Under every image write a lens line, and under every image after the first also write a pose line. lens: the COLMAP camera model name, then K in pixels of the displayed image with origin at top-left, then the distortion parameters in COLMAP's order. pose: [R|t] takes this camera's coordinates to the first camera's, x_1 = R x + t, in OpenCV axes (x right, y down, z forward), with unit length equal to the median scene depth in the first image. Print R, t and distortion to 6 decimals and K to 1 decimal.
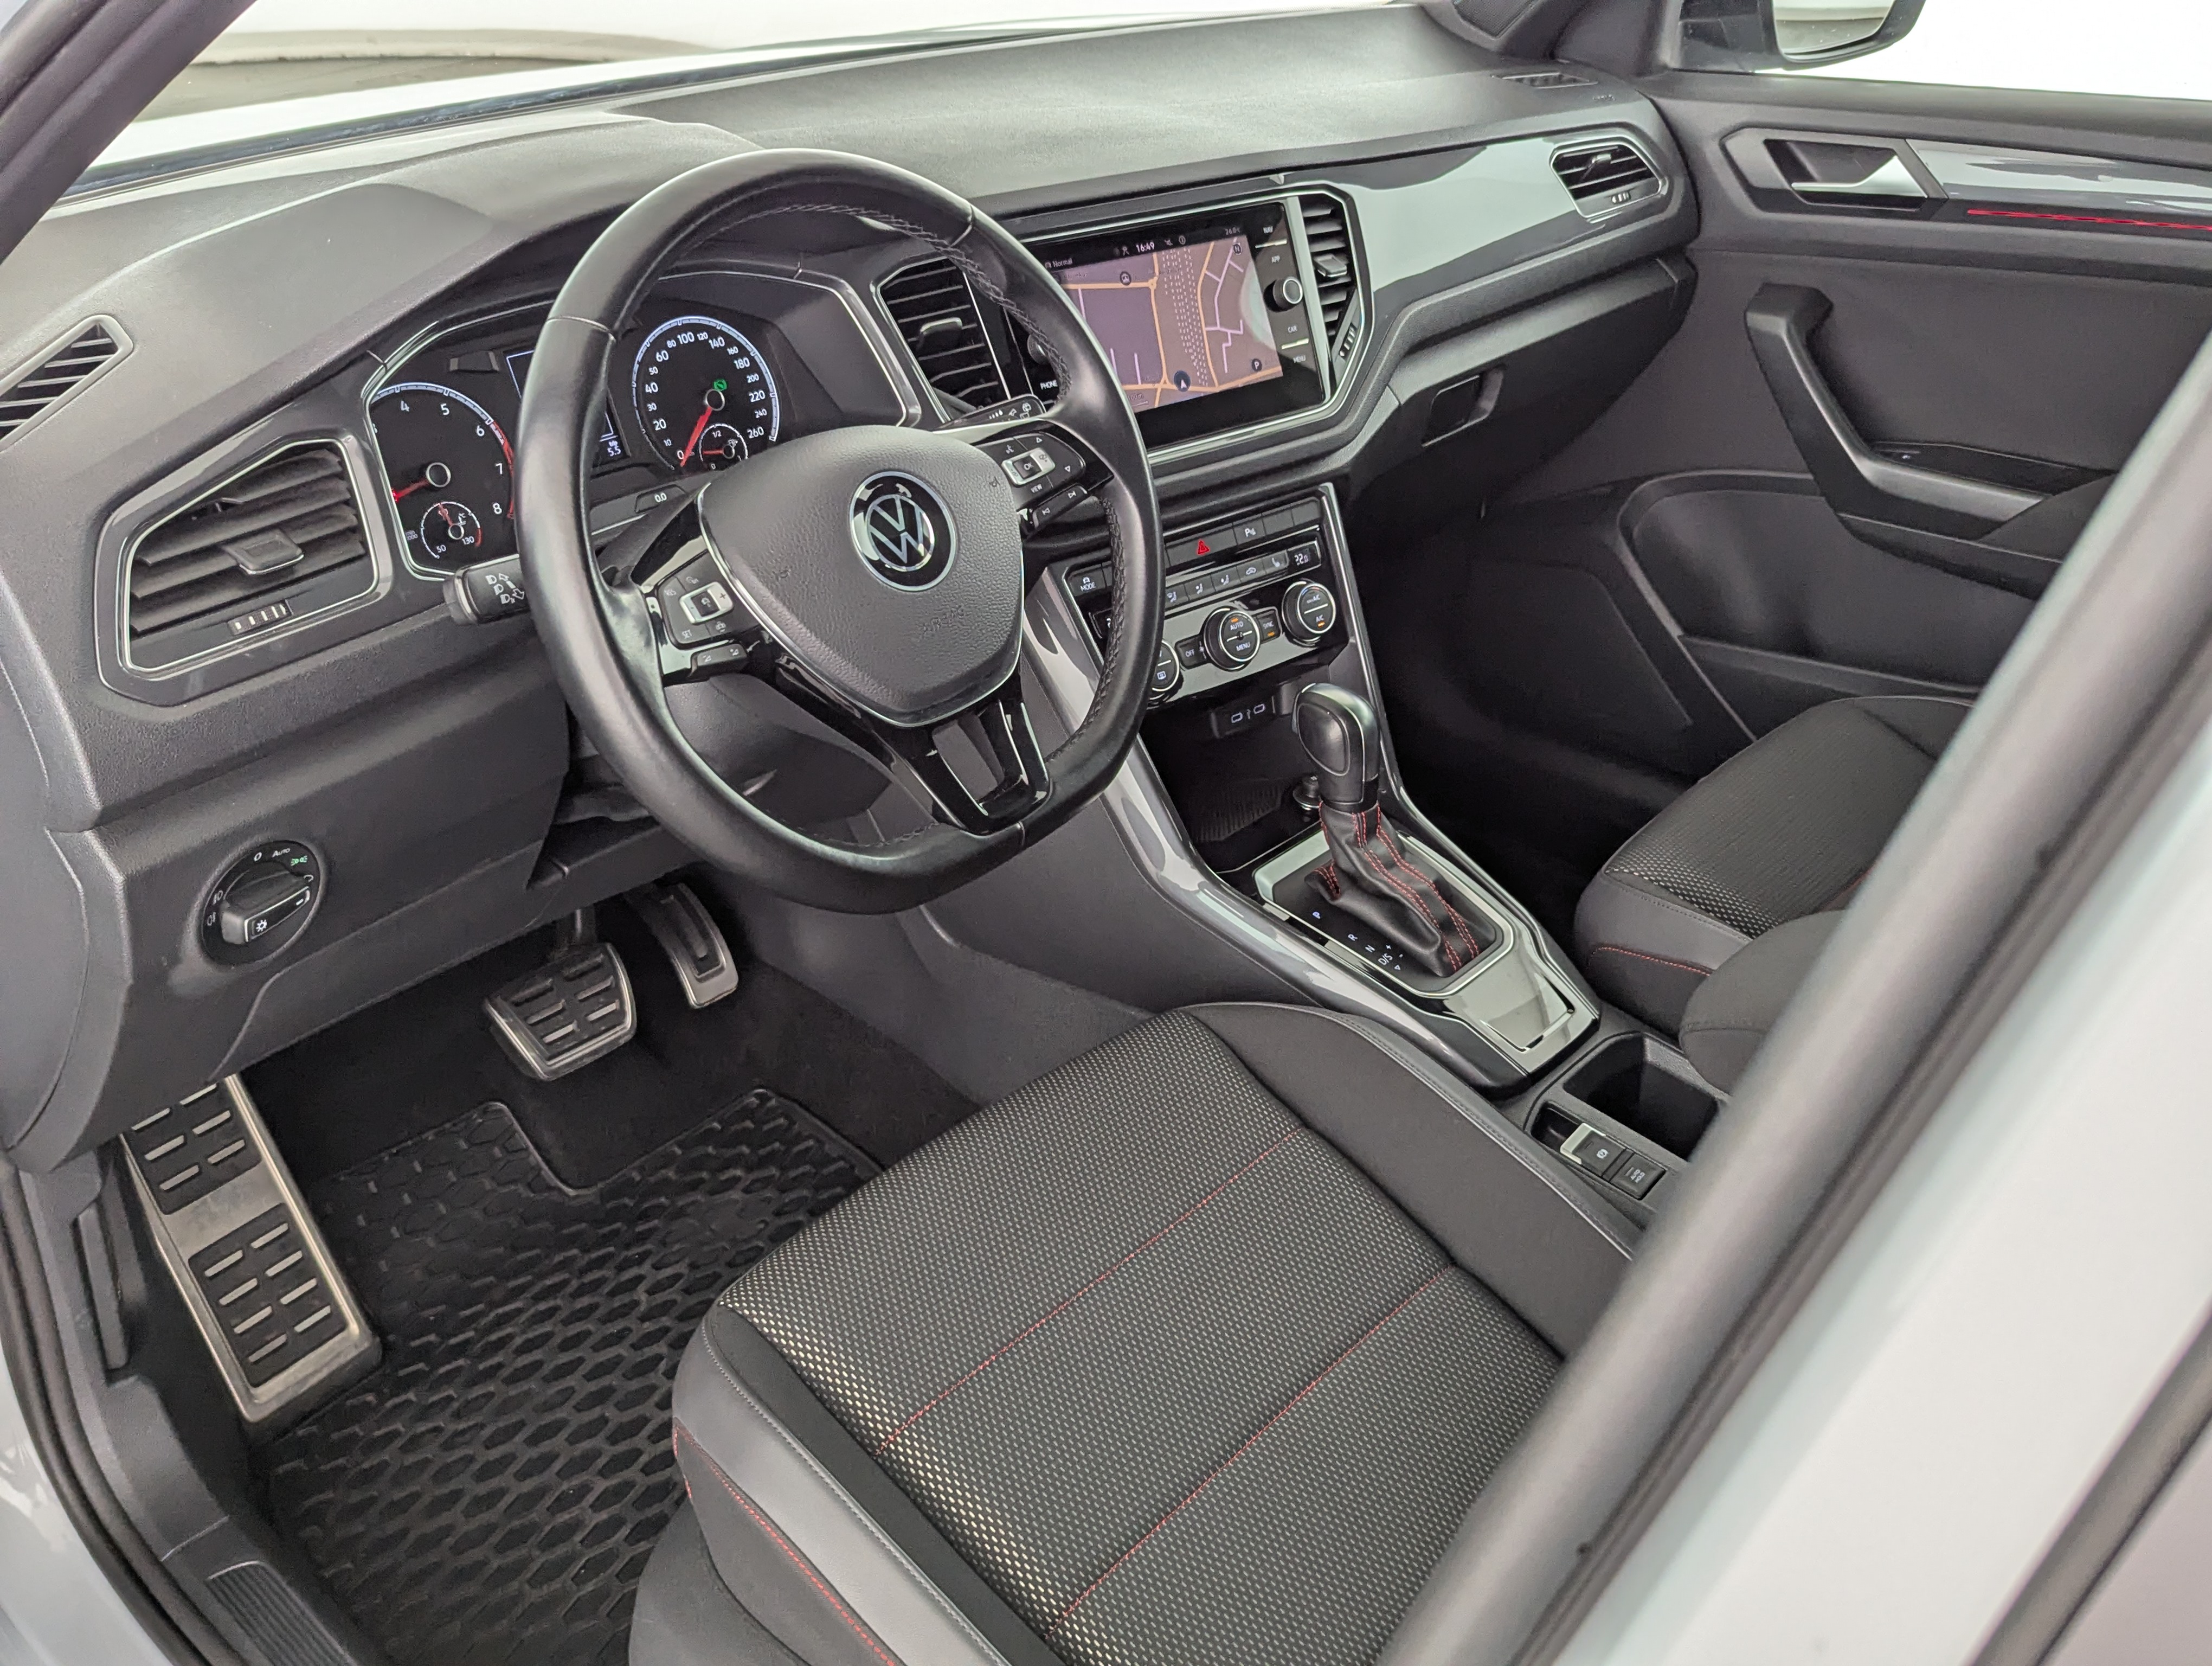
lens RADIAL K [[2043.9, 0, 1133.2], [0, 2043.9, 799.7], [0, 0, 1]] dist [0.040774, -0.015570]
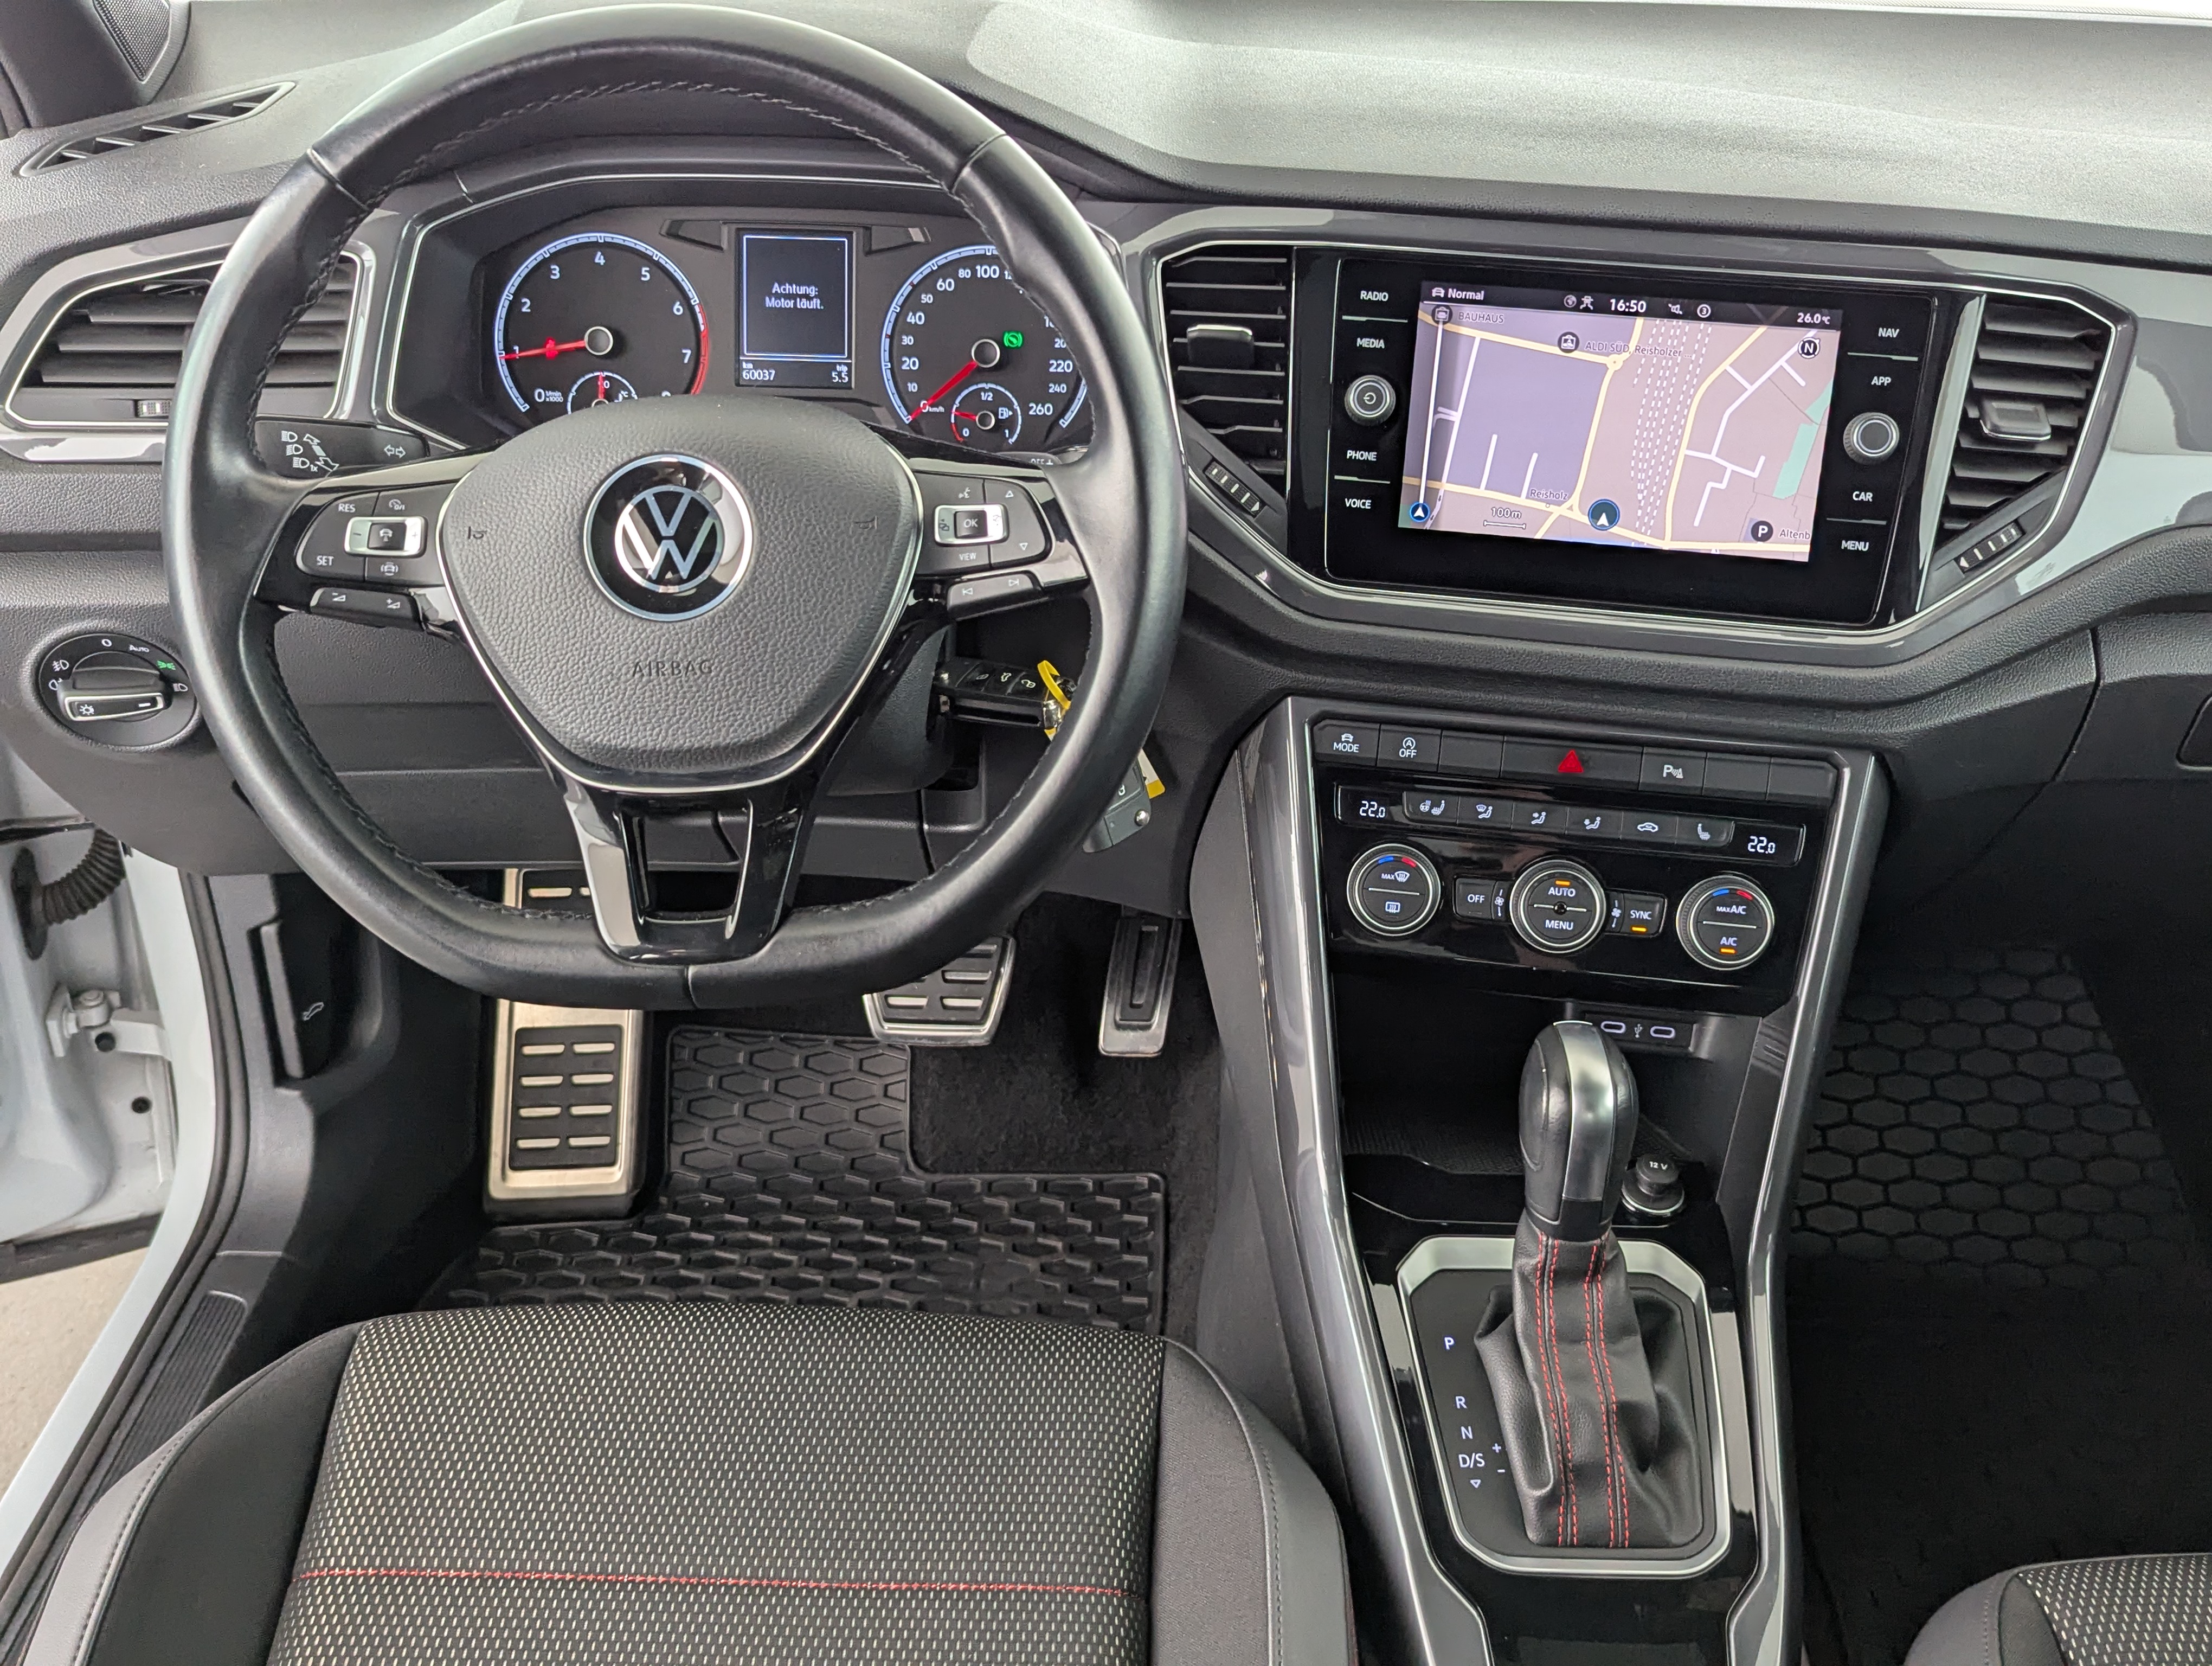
lens RADIAL K [[2033.5, 0, 1150.5], [0, 2033.5, 806.1], [0, 0, 1]] dist [0.056024, -0.027490]
pose [[0.656540, 0.384673, -0.648831, 0.388199], [-0.375697, 0.912663, 0.160930, -0.170618], [0.654070, 0.138106, 0.743720, 0.434353]]
